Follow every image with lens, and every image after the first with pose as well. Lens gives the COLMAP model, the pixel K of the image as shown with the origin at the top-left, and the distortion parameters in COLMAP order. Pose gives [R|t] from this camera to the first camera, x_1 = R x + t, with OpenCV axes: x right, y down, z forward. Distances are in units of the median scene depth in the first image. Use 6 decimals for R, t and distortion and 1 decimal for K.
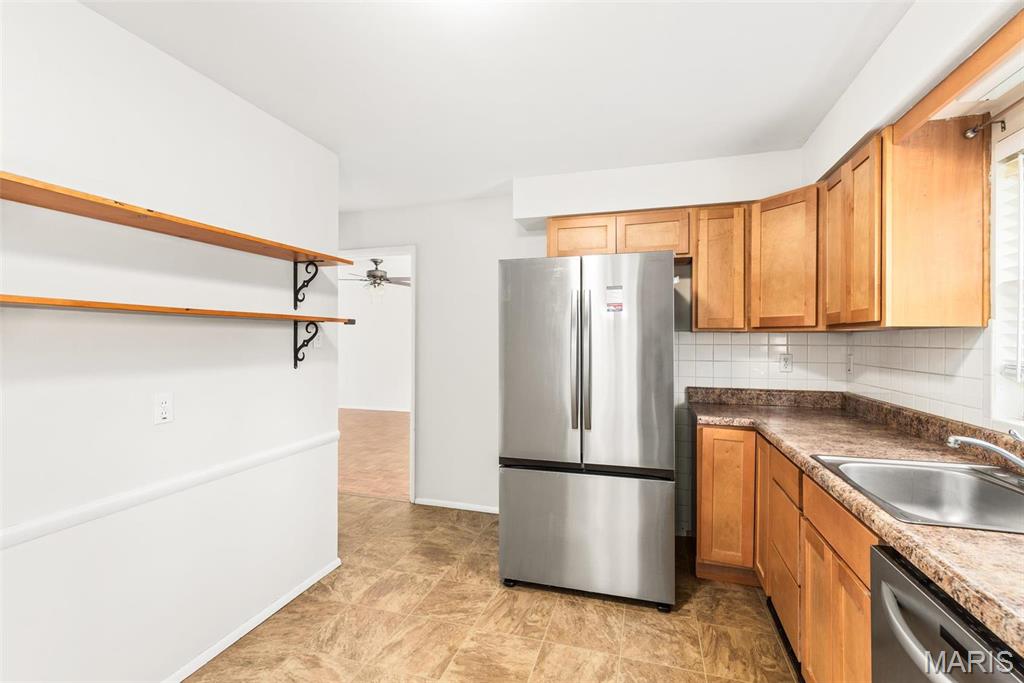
lens RADIAL K [[441.7, 0, 521.7], [0, 441.7, 340.2], [0, 0, 1]] dist [-0.001016, 0.000120]
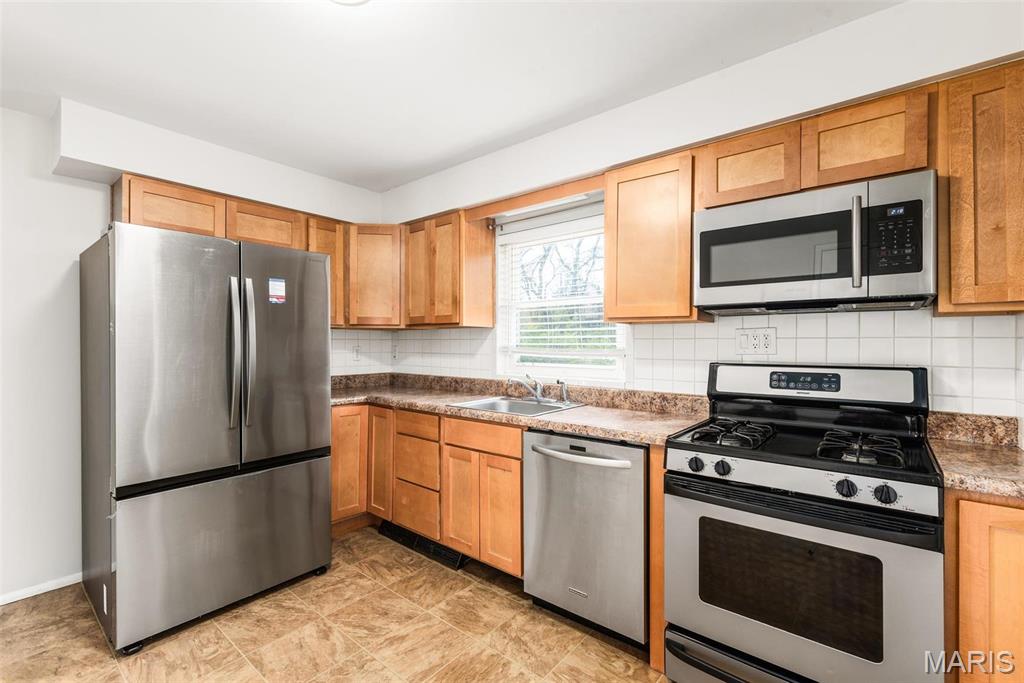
lens RADIAL K [[441.7, 0, 509.2], [0, 441.7, 342.0], [0, 0, 1]] dist [-0.001016, 0.000120]
pose [[0.394508, -0.000144, 0.918893, -0.516752], [-0.000909, 0.999999, 0.000547, 0.022648], [-0.918892, -0.001051, 0.394507, 0.115811]]
